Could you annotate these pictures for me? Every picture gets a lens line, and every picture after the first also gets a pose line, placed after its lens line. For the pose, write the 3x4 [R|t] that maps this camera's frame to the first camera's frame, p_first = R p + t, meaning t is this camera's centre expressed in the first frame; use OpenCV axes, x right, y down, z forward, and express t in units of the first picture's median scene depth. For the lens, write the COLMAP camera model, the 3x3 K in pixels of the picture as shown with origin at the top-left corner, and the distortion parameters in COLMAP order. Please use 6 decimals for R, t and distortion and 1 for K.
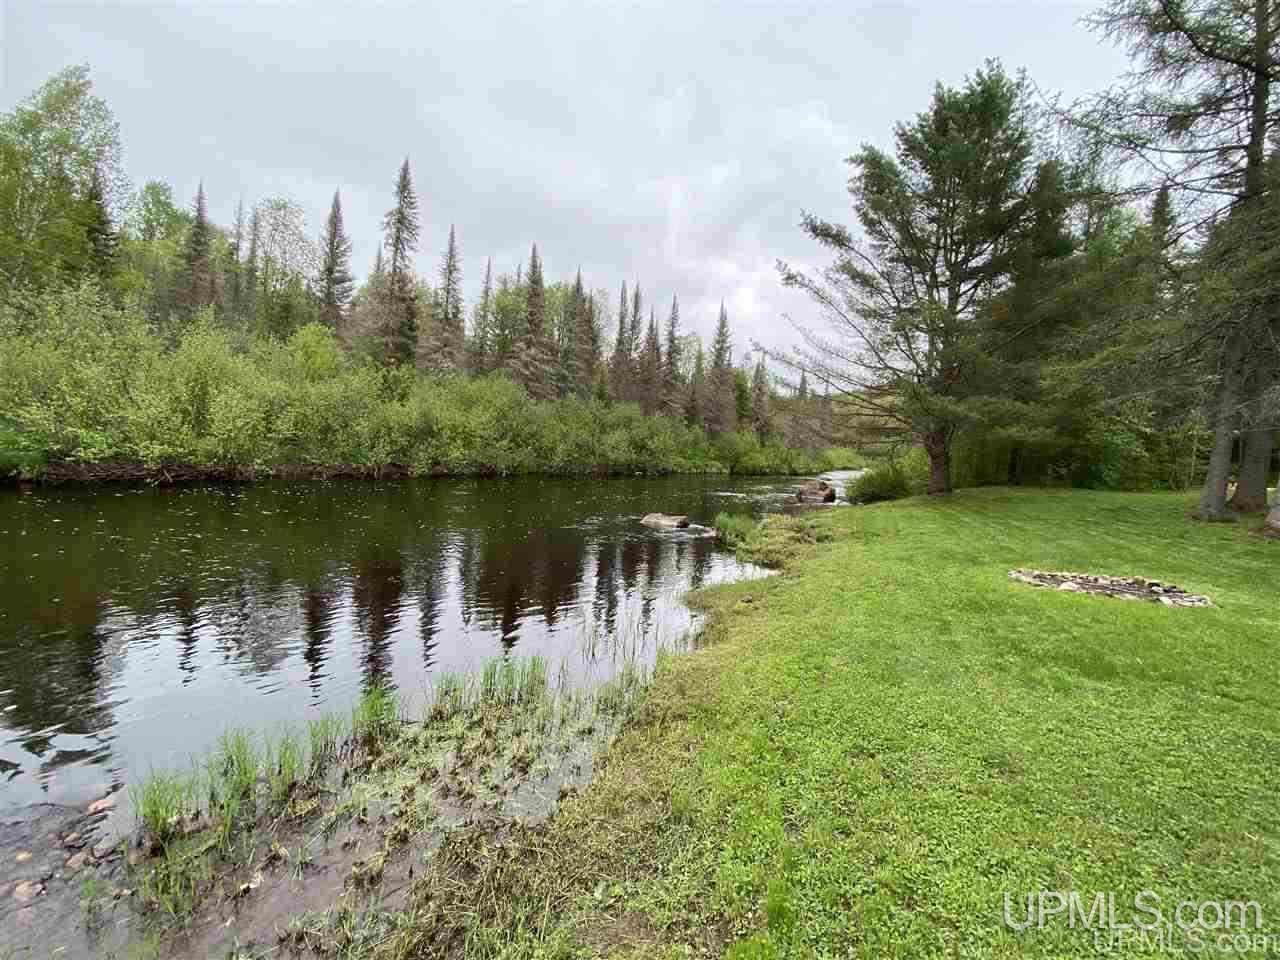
lens RADIAL K [[526.9, 0, 628.4], [0, 526.9, 487.0], [0, 0, 1]] dist [-0.009278, -0.005792]
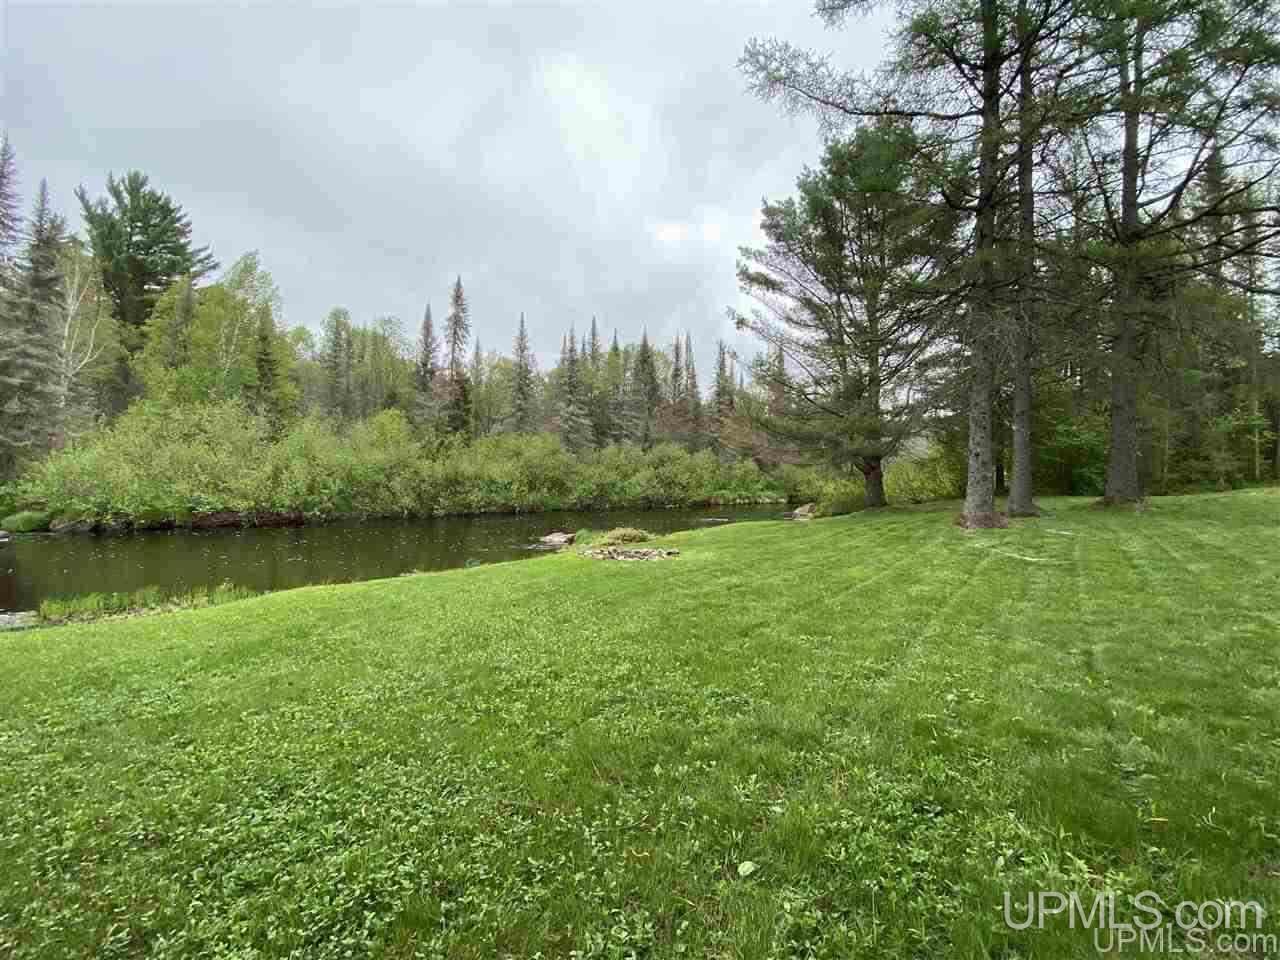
lens RADIAL K [[526.9, 0, 636.2], [0, 526.9, 489.4], [0, 0, 1]] dist [-0.009278, -0.005792]
pose [[0.953325, -0.064014, -0.295081, 0.353286], [0.041601, 0.995795, -0.081625, 0.032147], [0.299065, 0.065539, 0.951979, -0.089457]]
